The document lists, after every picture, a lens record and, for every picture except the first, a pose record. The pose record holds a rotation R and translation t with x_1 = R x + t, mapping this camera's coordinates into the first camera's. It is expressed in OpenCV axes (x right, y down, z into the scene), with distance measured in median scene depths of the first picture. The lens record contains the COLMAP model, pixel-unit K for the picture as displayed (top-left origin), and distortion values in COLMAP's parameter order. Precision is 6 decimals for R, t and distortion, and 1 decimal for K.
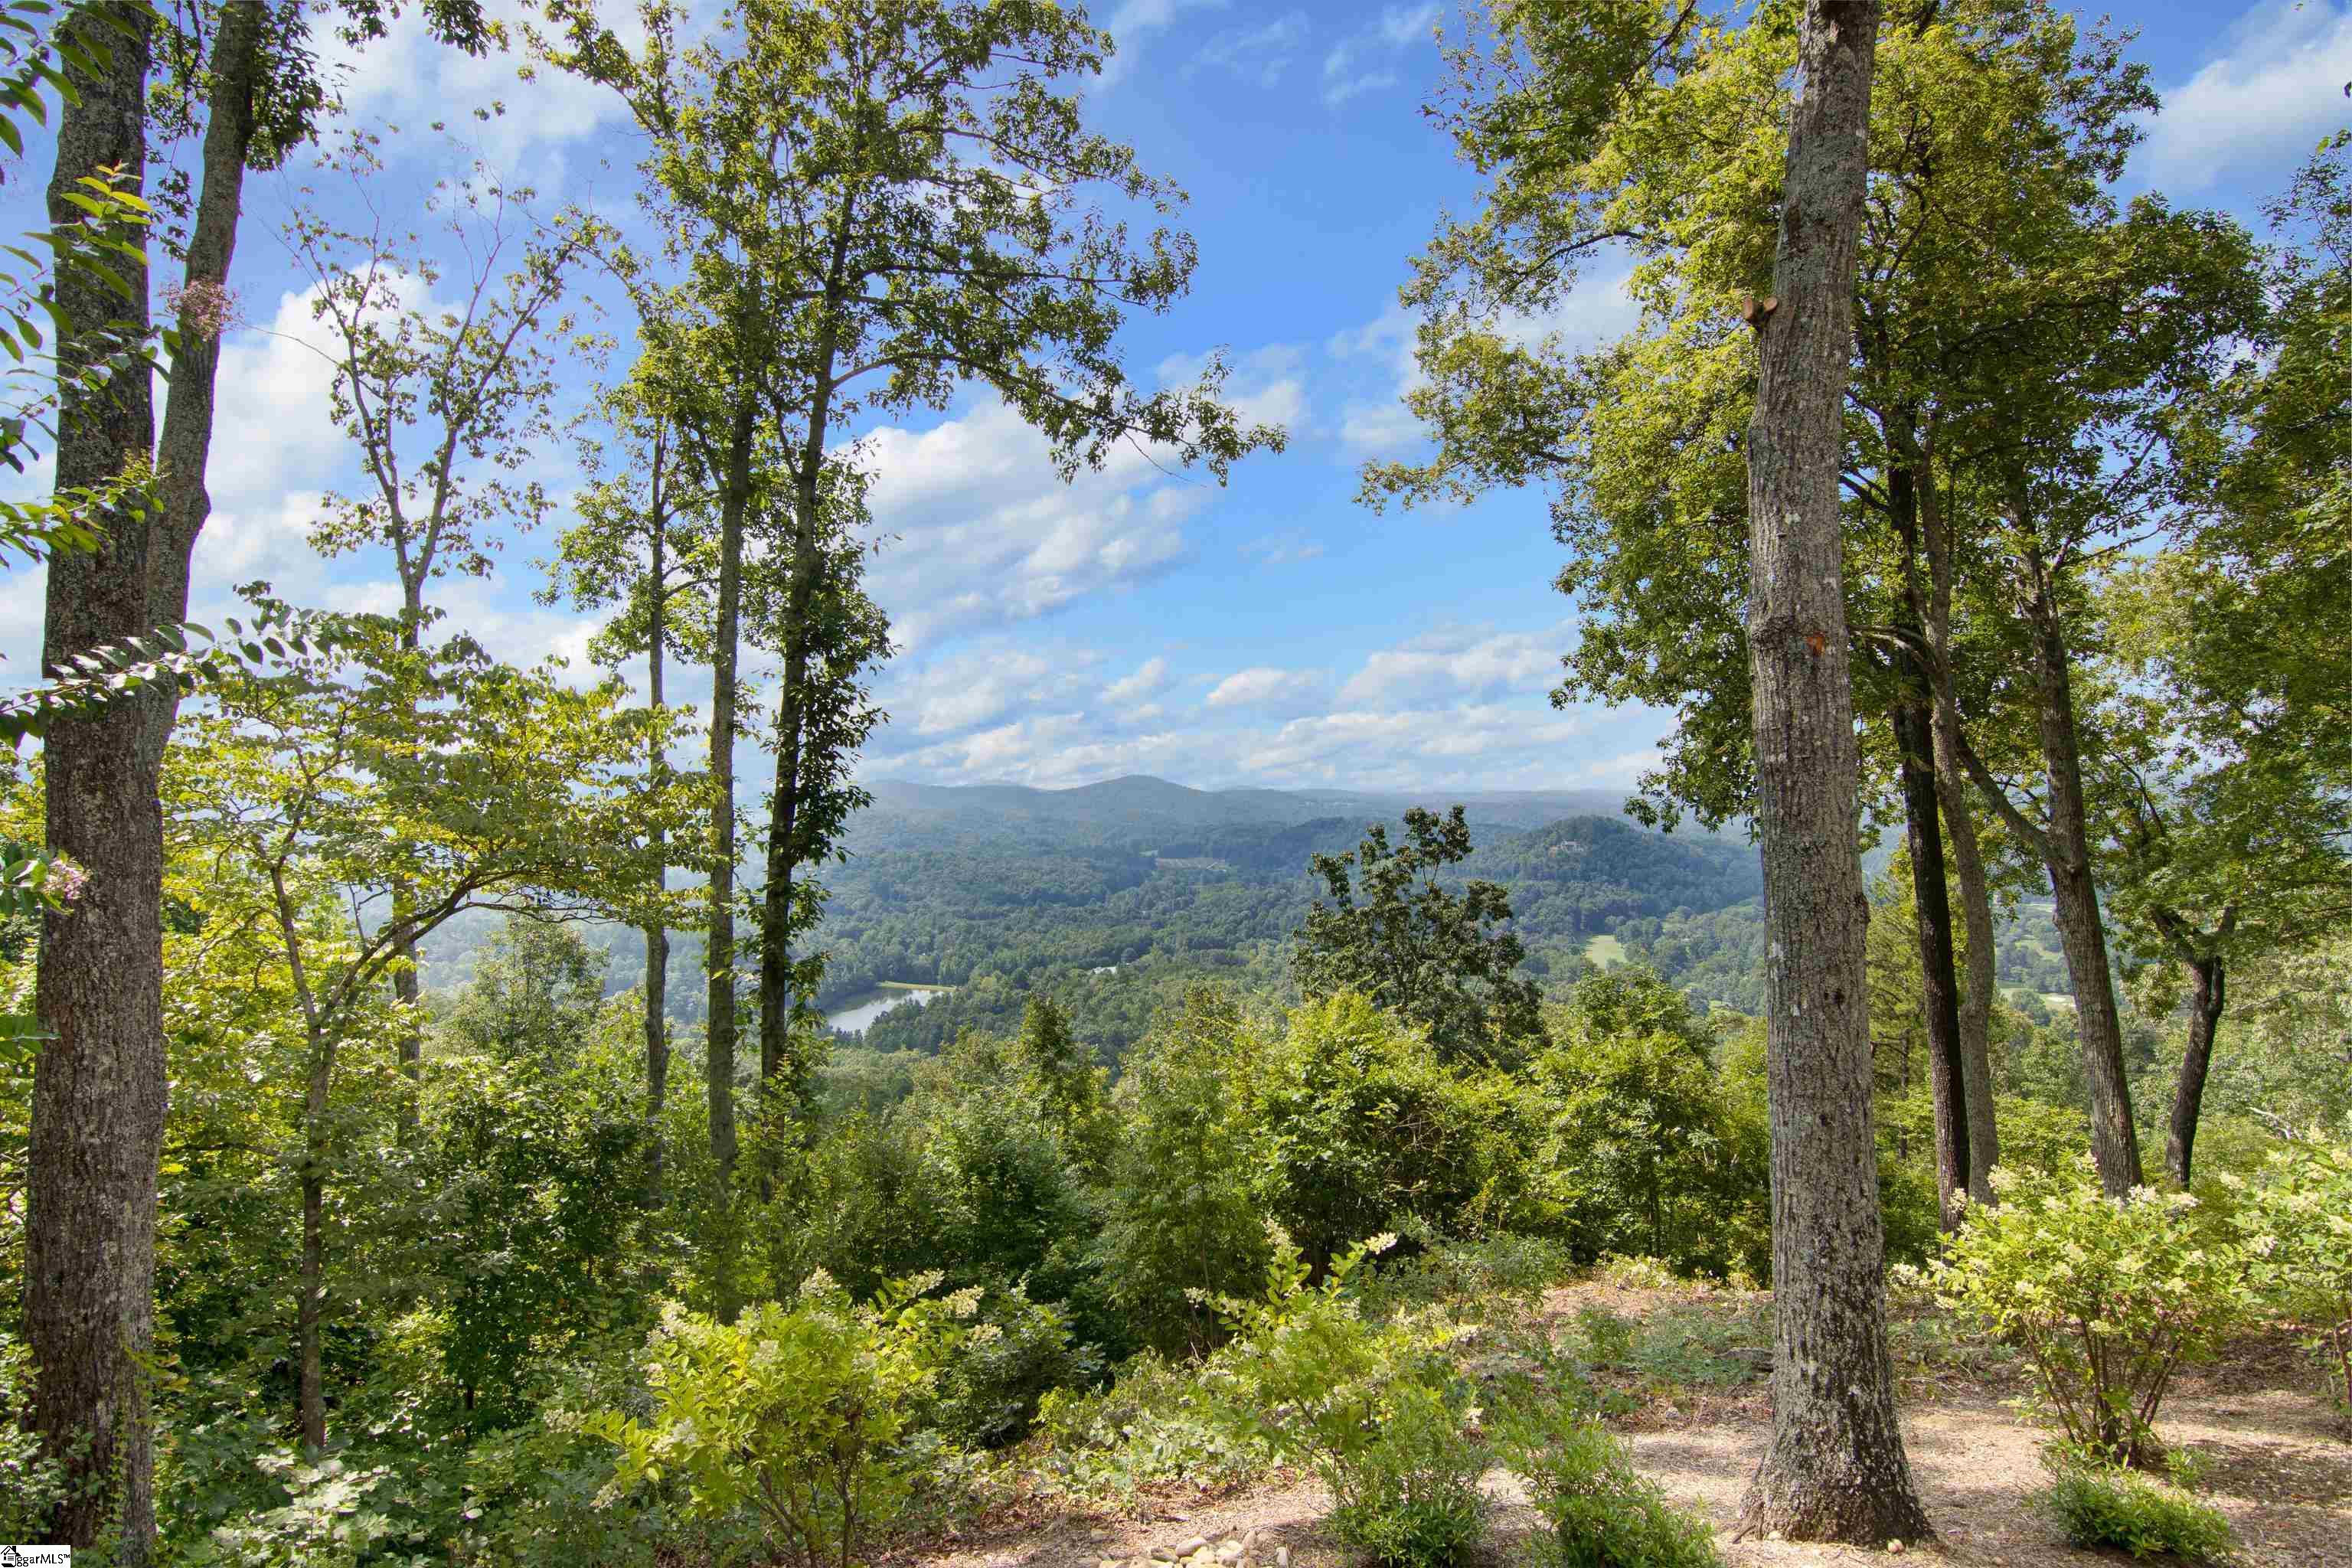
lens RADIAL K [[1195.4, 0, 1188.9], [0, 1195.4, 793.3], [0, 0, 1]] dist [0.011316, -0.011397]
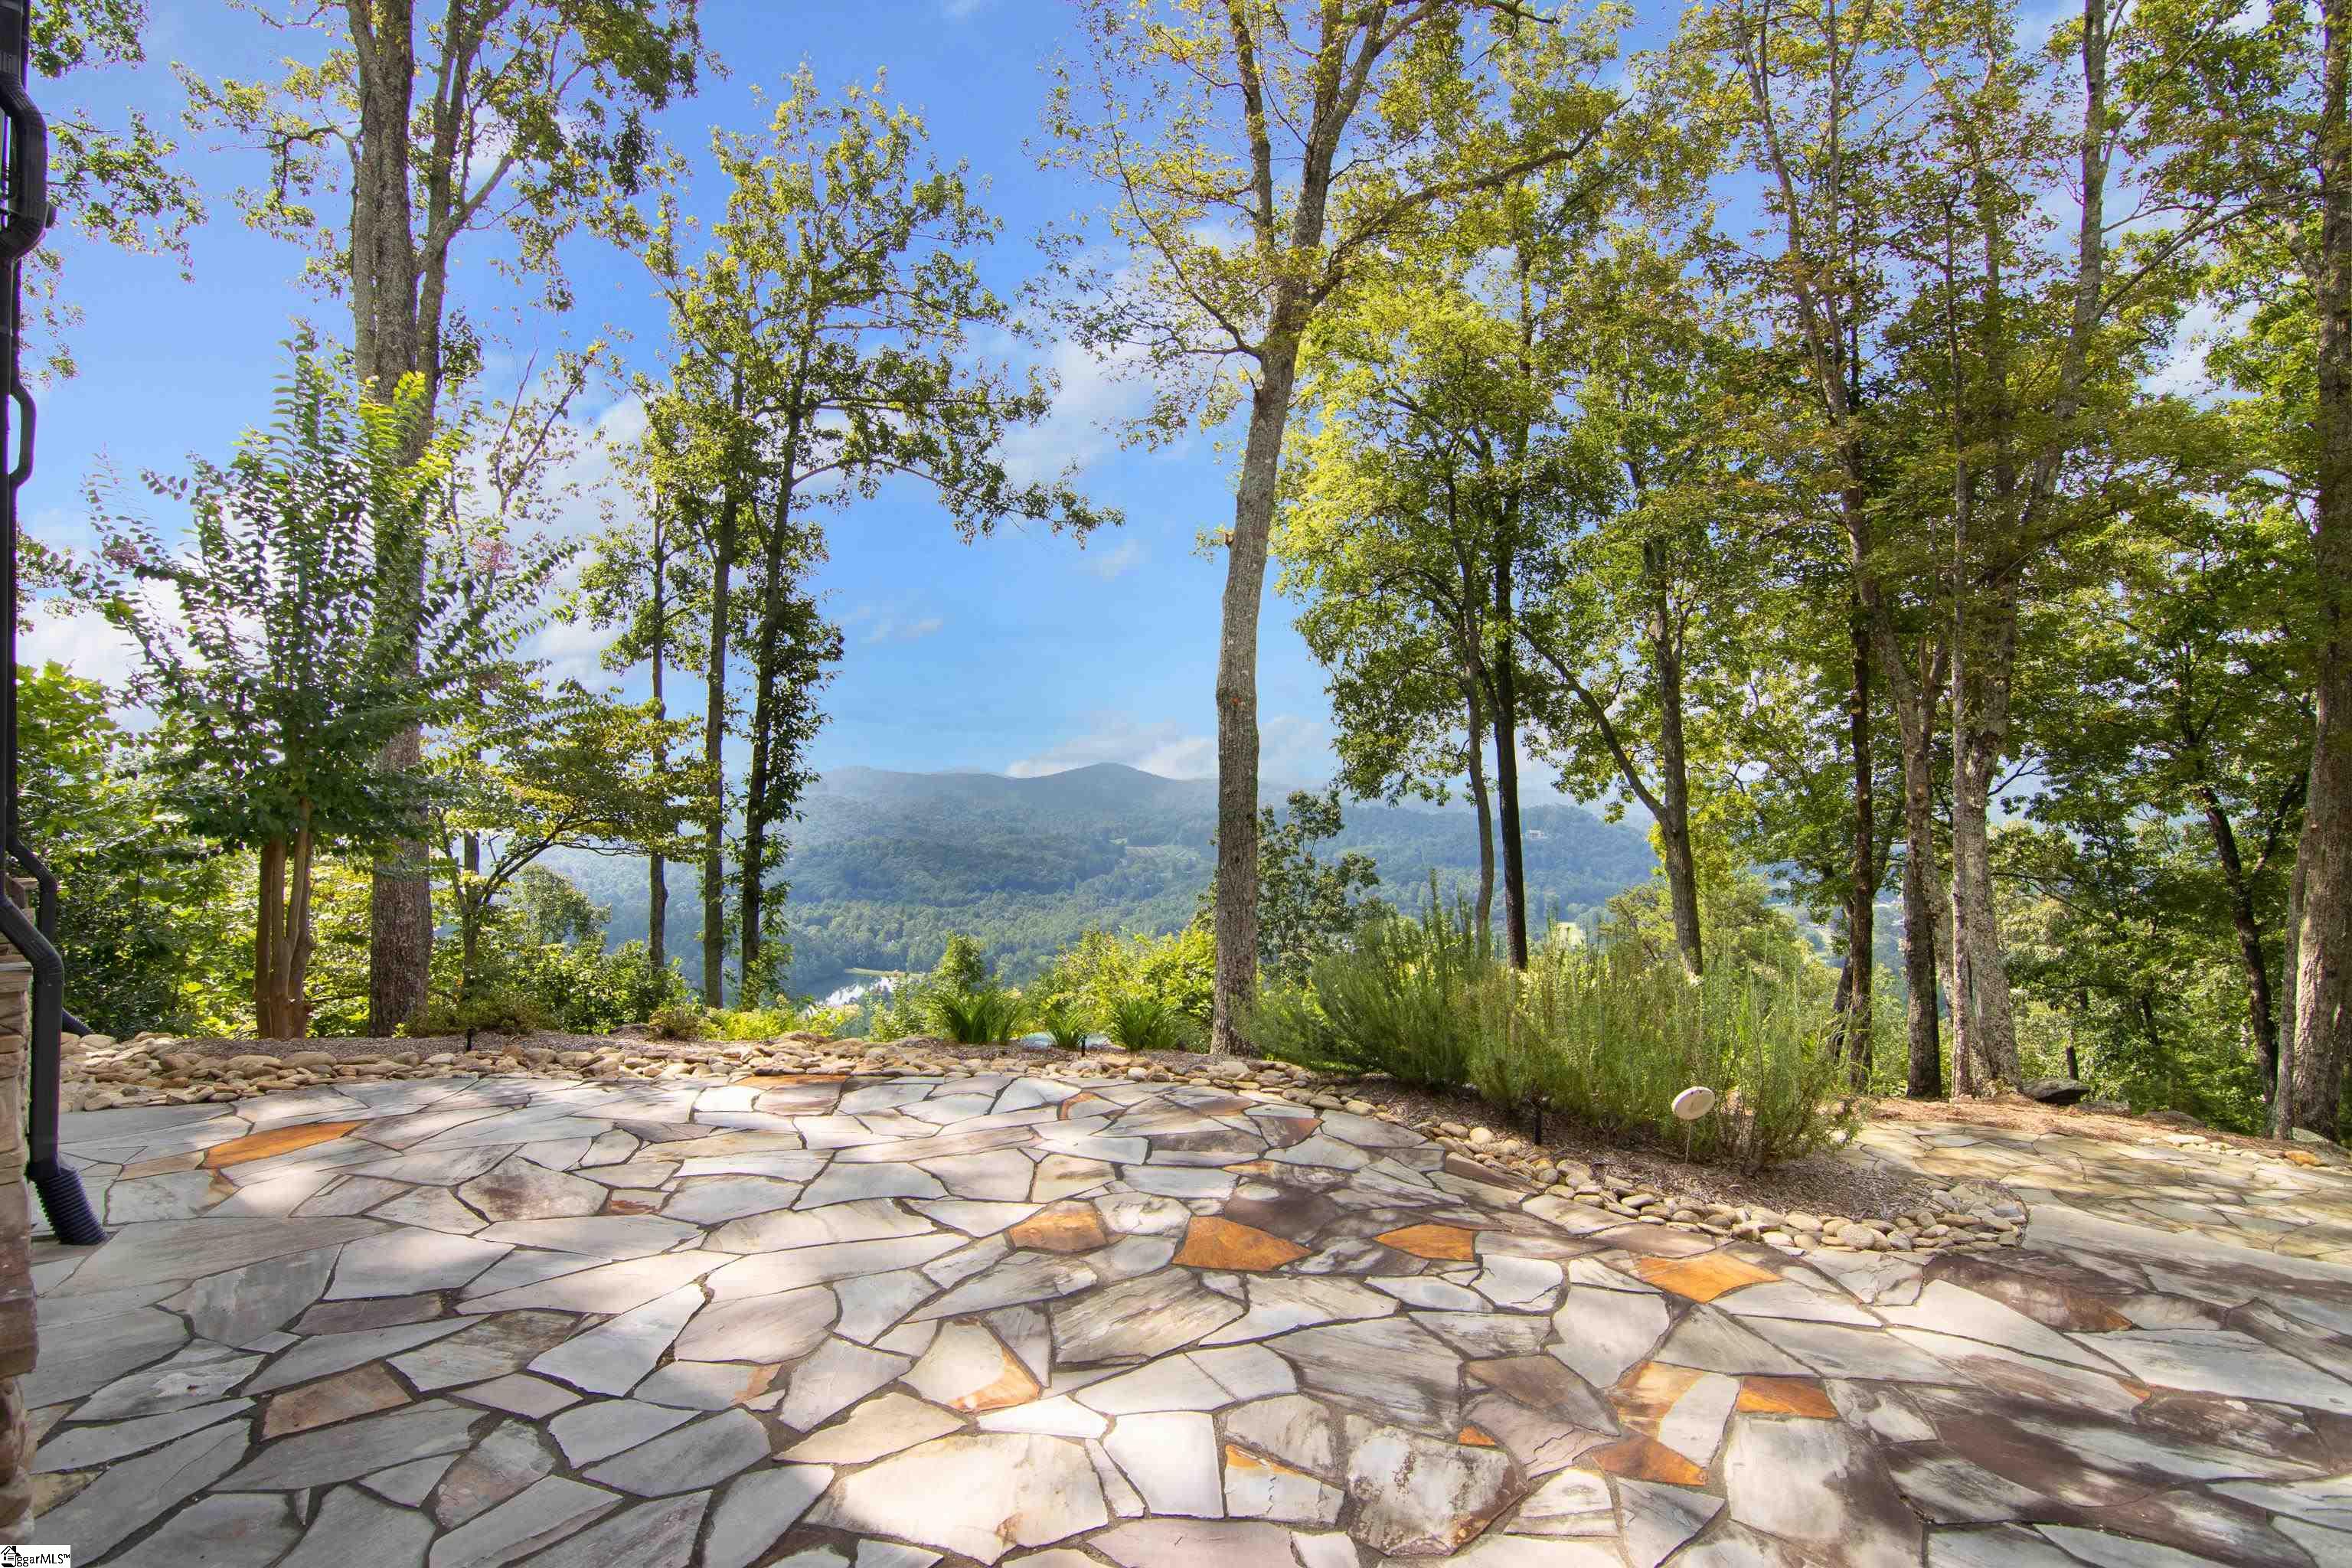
lens RADIAL K [[1195.4, 0, 1162.3], [0, 1195.4, 770.7], [0, 0, 1]] dist [0.011316, -0.011397]
pose [[0.999992, 0.003085, 0.002619, 0.121552], [-0.003063, 0.999959, -0.008534, 0.006920], [-0.002645, 0.008526, 0.999960, -0.373344]]
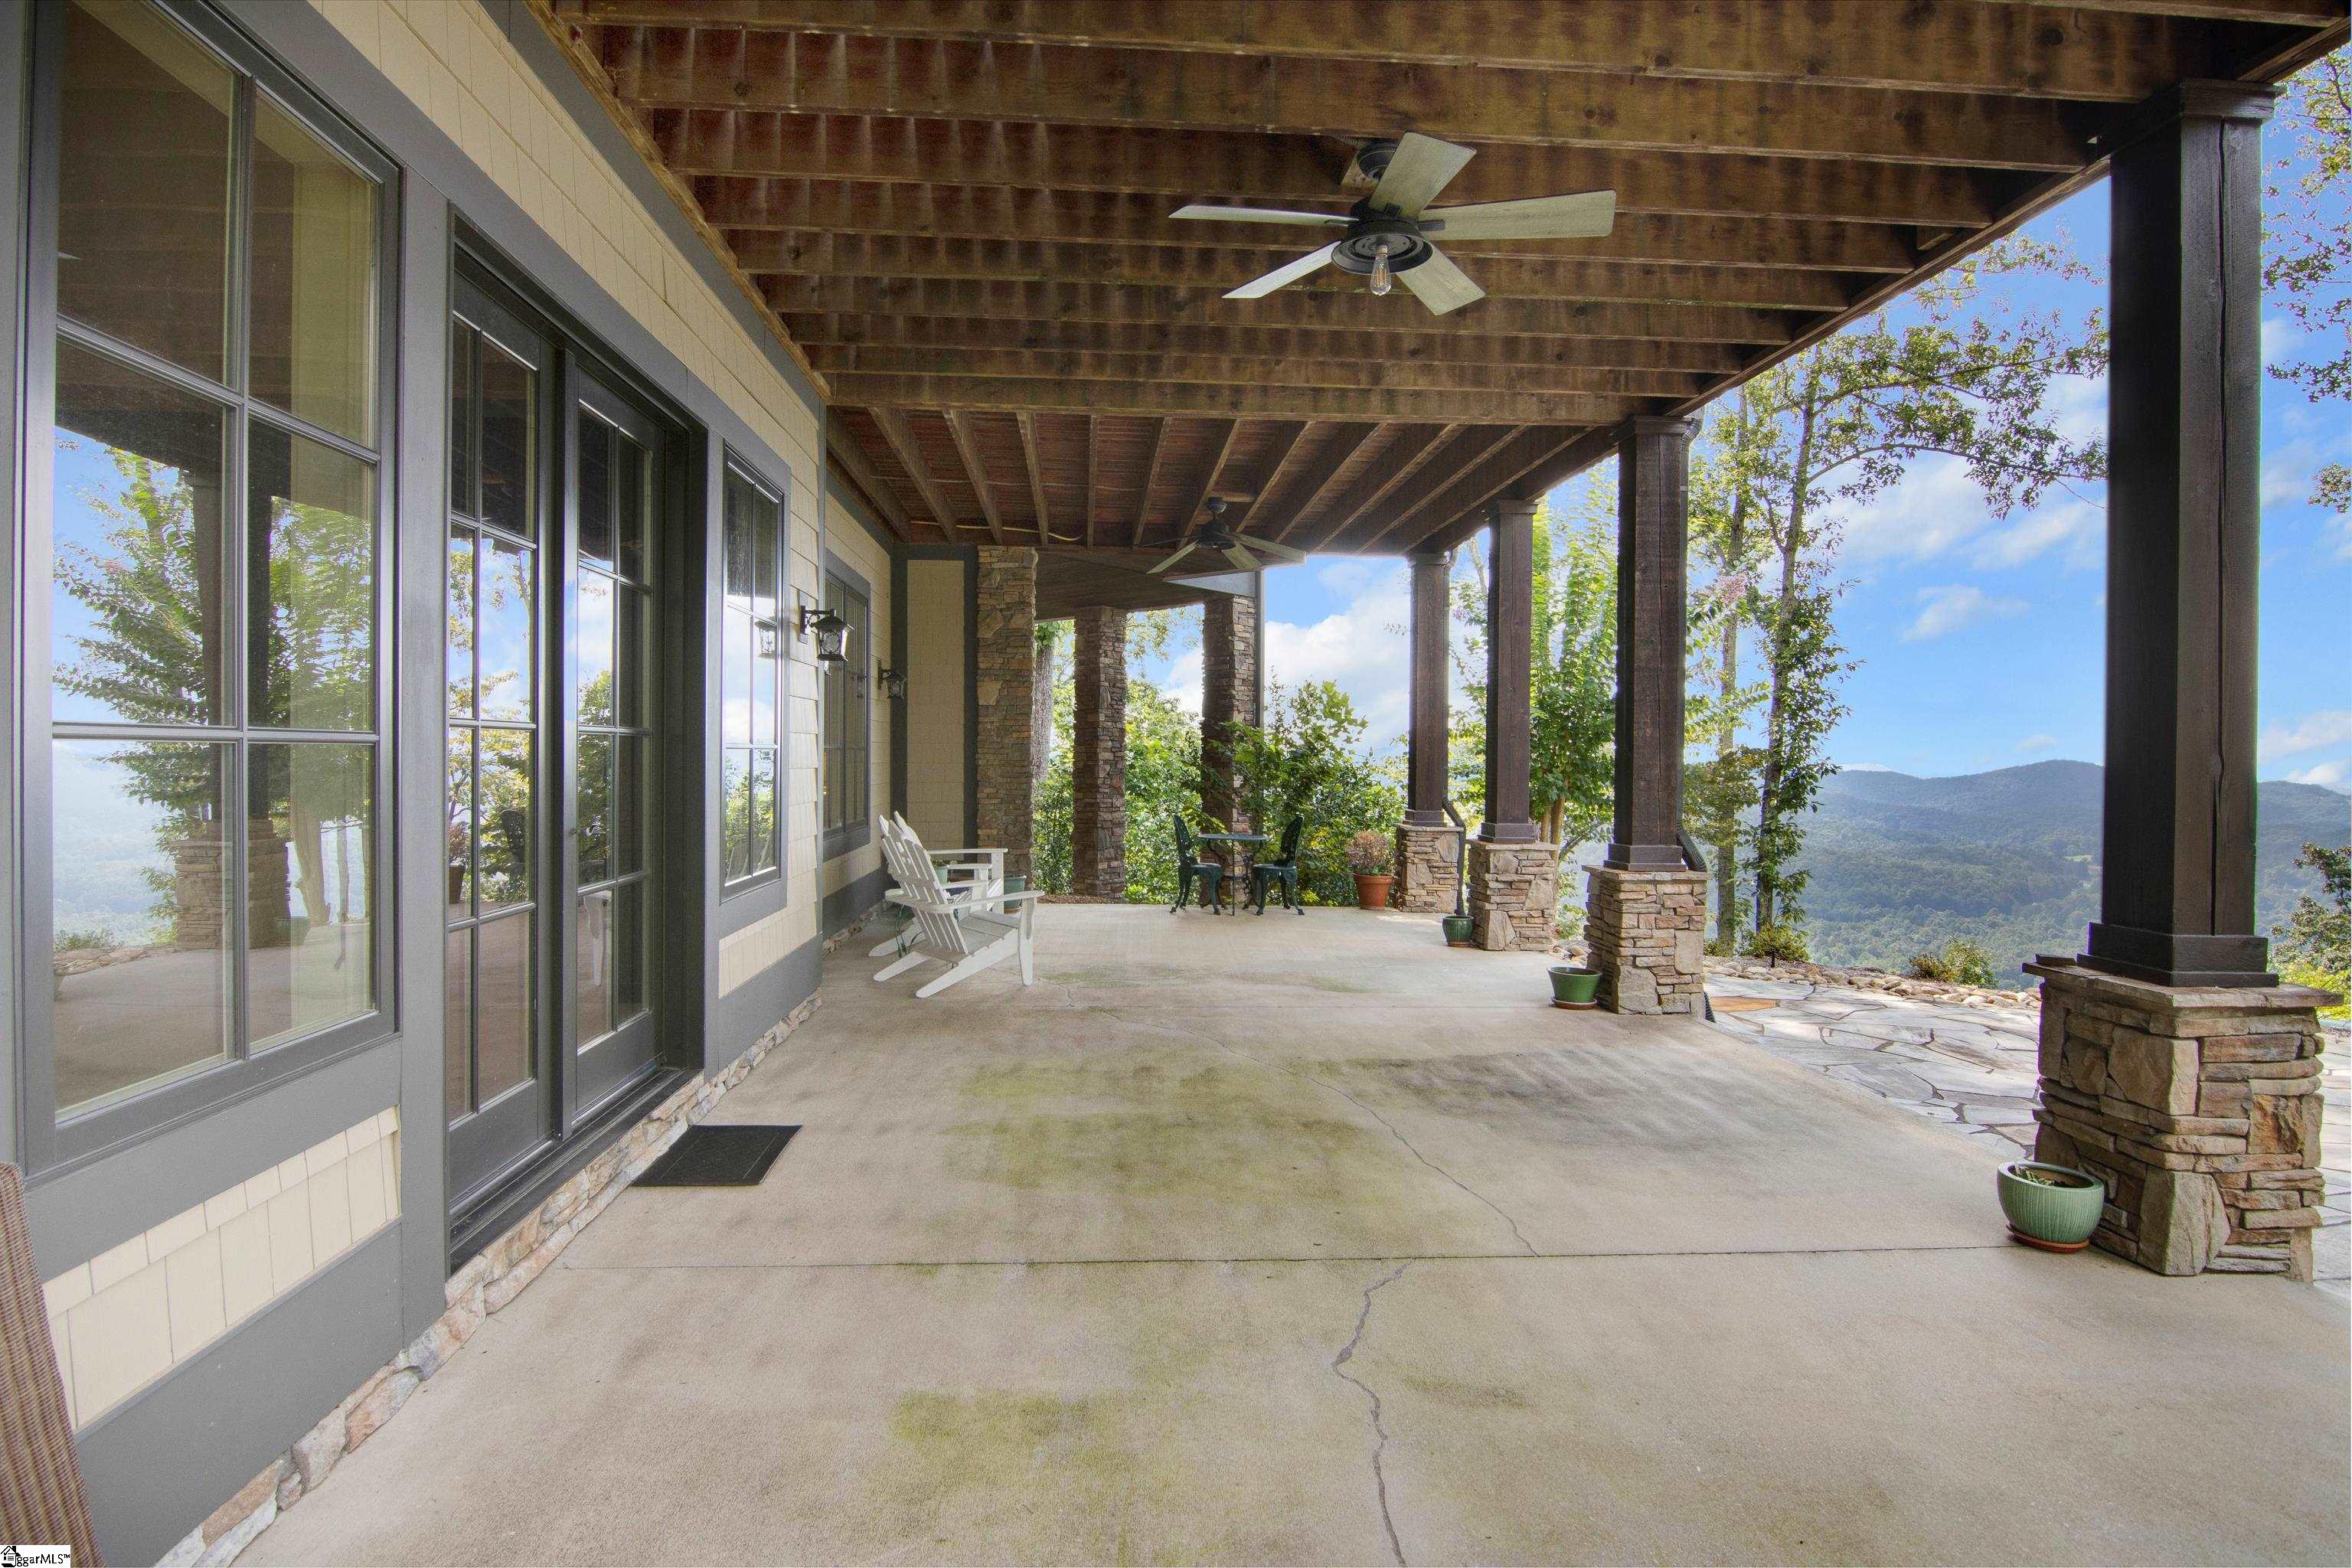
lens RADIAL K [[1195.4, 0, 1195.9], [0, 1195.4, 777.1], [0, 0, 1]] dist [0.011316, -0.011397]
pose [[0.784810, 0.013495, -0.619589, 0.018945], [-0.013316, 0.999899, 0.004911, 0.015390], [0.619593, 0.004396, 0.784911, -0.530156]]
